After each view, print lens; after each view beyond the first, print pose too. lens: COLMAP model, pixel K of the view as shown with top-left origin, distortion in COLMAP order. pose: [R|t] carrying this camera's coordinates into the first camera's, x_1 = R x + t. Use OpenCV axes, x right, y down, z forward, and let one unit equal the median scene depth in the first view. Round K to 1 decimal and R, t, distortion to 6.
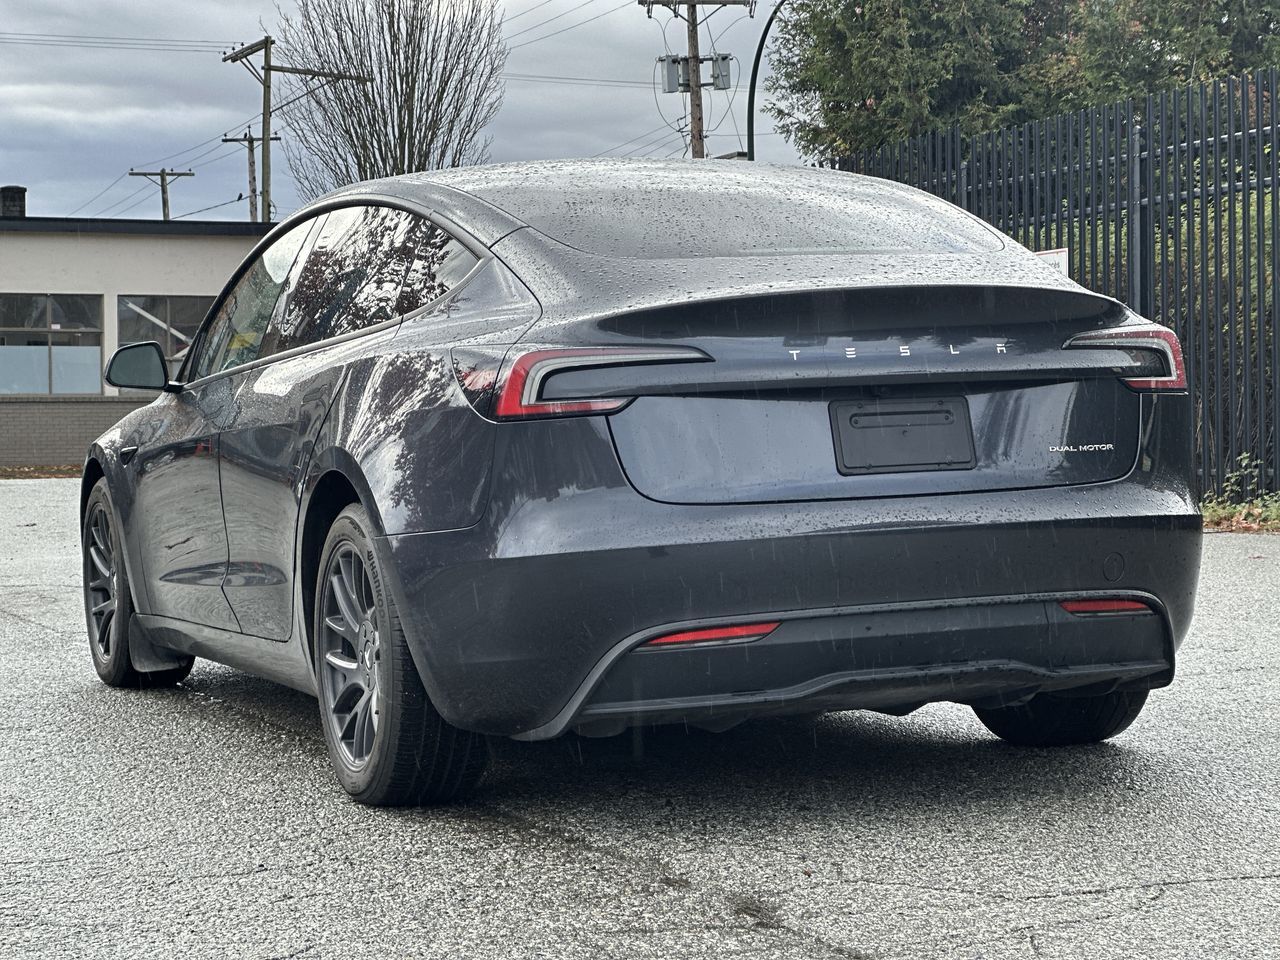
lens RADIAL K [[2838.5, 0, 640.0], [0, 2838.5, 480.0], [0, 0, 1]] dist [0.019569, 2.415389]
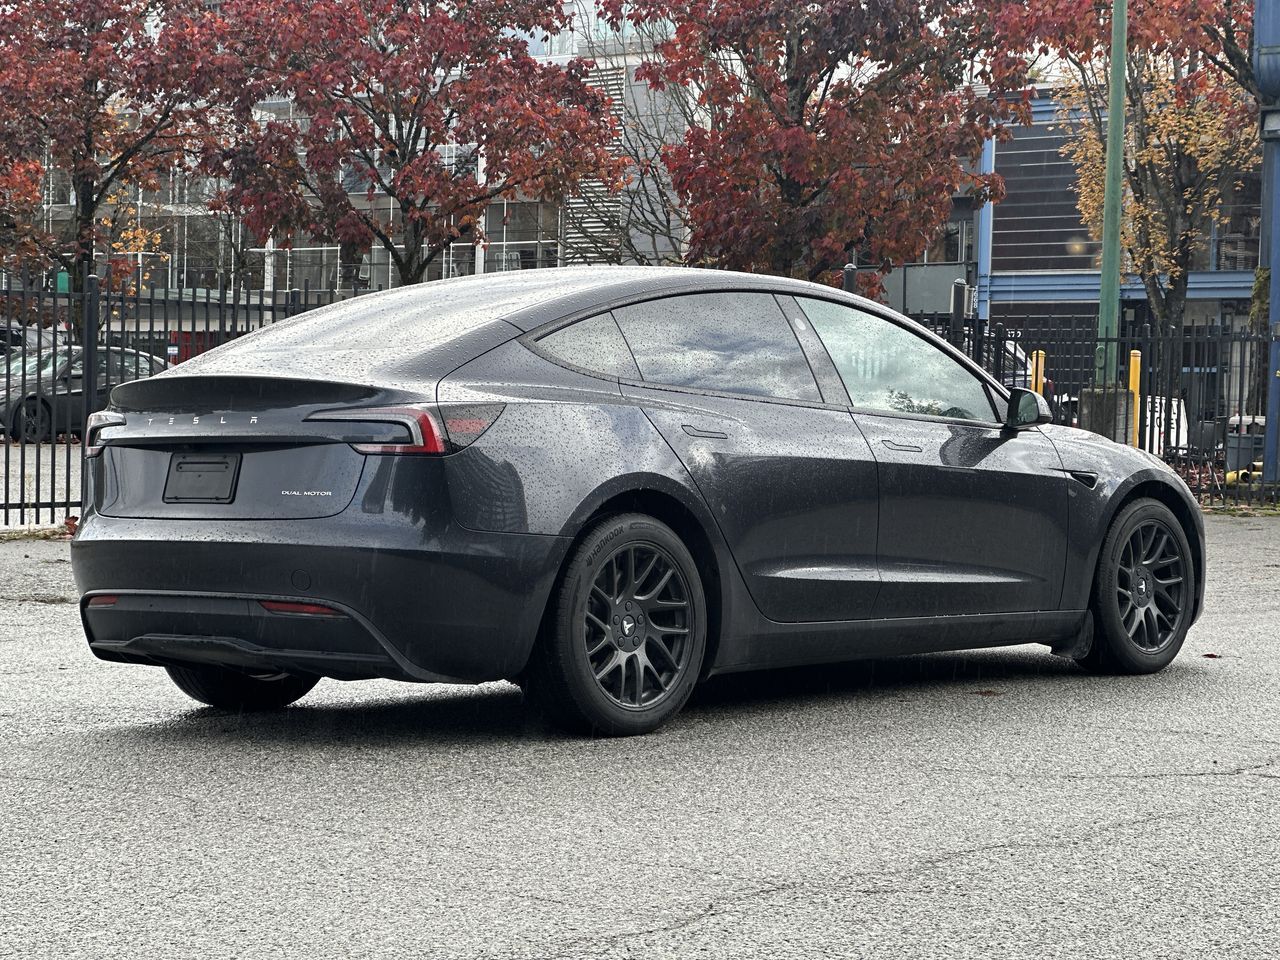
lens RADIAL K [[2838.5, 0, 640.0], [0, 2838.5, 480.0], [0, 0, 1]] dist [0.019569, 2.415389]
pose [[0.441319, 0.040056, -0.896456, 1.490867], [-0.040703, 0.998869, 0.024594, -0.059432], [0.896427, 0.025635, 0.442450, 0.545870]]
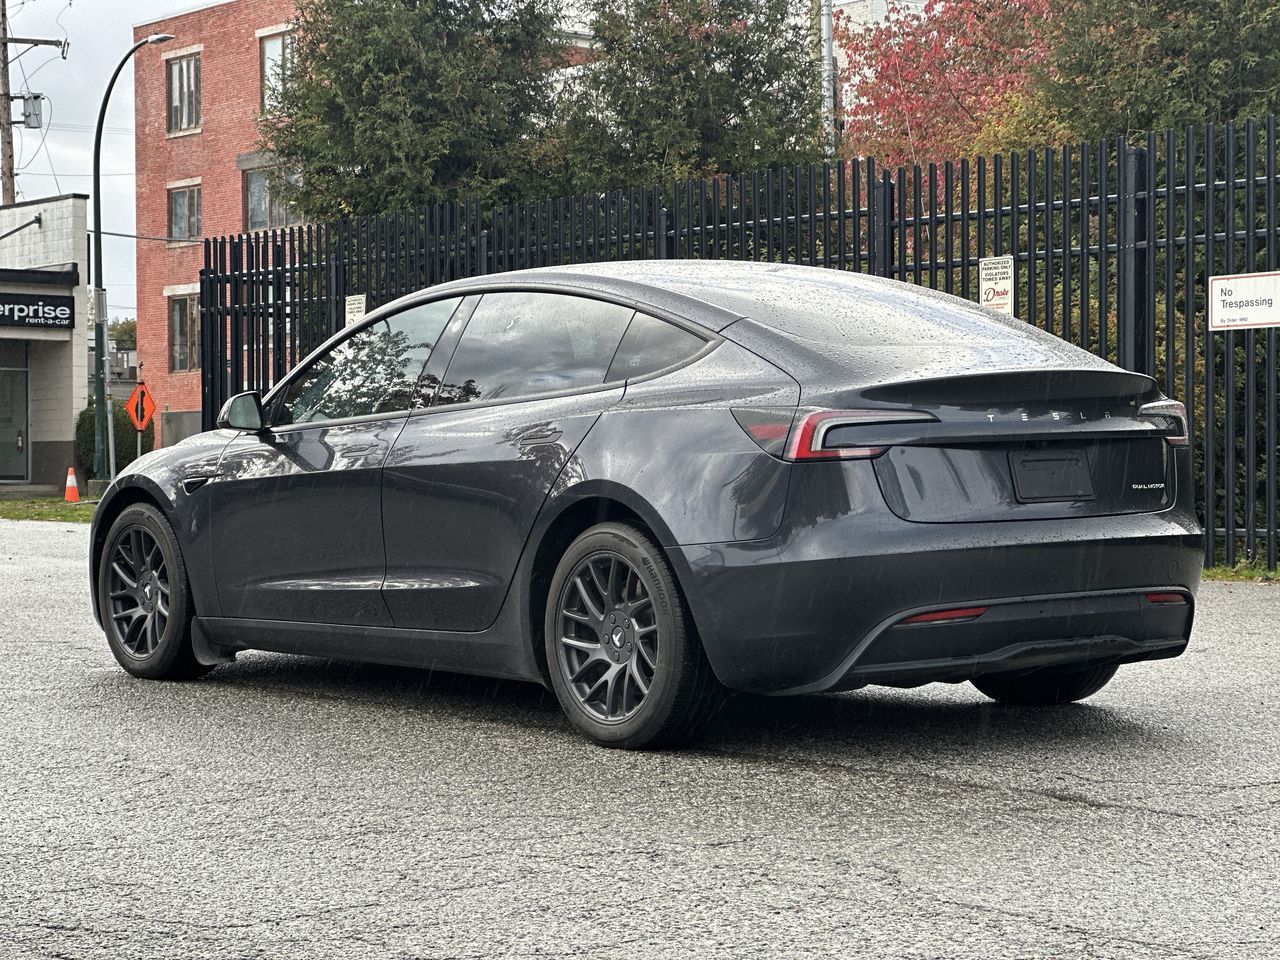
lens RADIAL K [[2832.1, 0, 640.0], [0, 2832.1, 480.0], [0, 0, 1]] dist [-0.064816, 3.138927]
pose [[0.960103, 0.010795, 0.279437, -0.492224], [-0.006795, 0.999860, -0.015281, 0.009178], [-0.279563, 0.012773, 0.960042, -0.294536]]
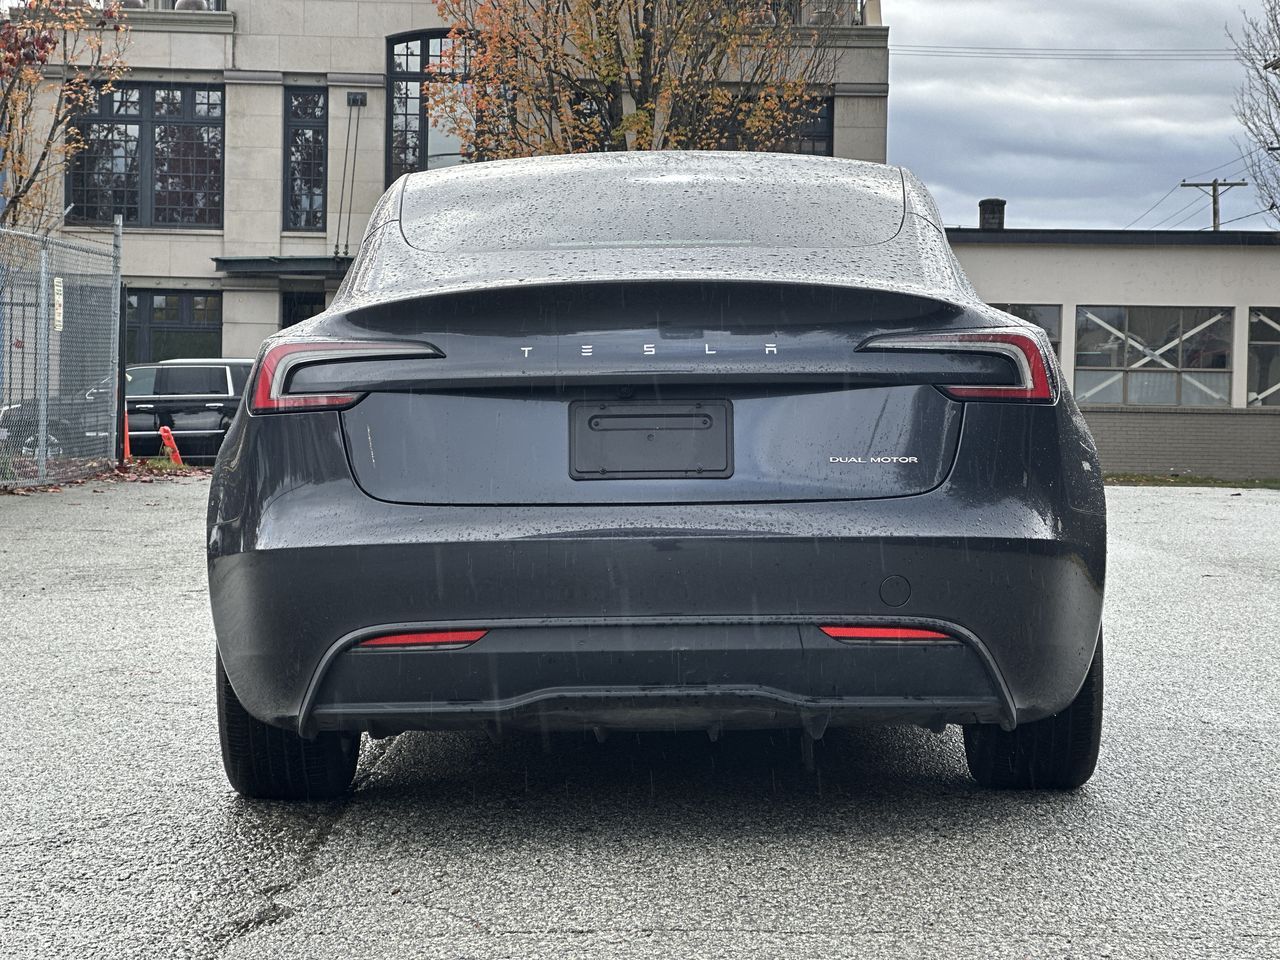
lens RADIAL K [[2832.1, 0, 640.0], [0, 2832.1, 480.0], [0, 0, 1]] dist [-0.064816, 3.138927]
pose [[0.921797, 0.032395, -0.386318, 0.446085], [-0.033983, 0.999419, 0.002720, -0.004776], [0.386181, 0.010621, 0.922362, 0.133027]]
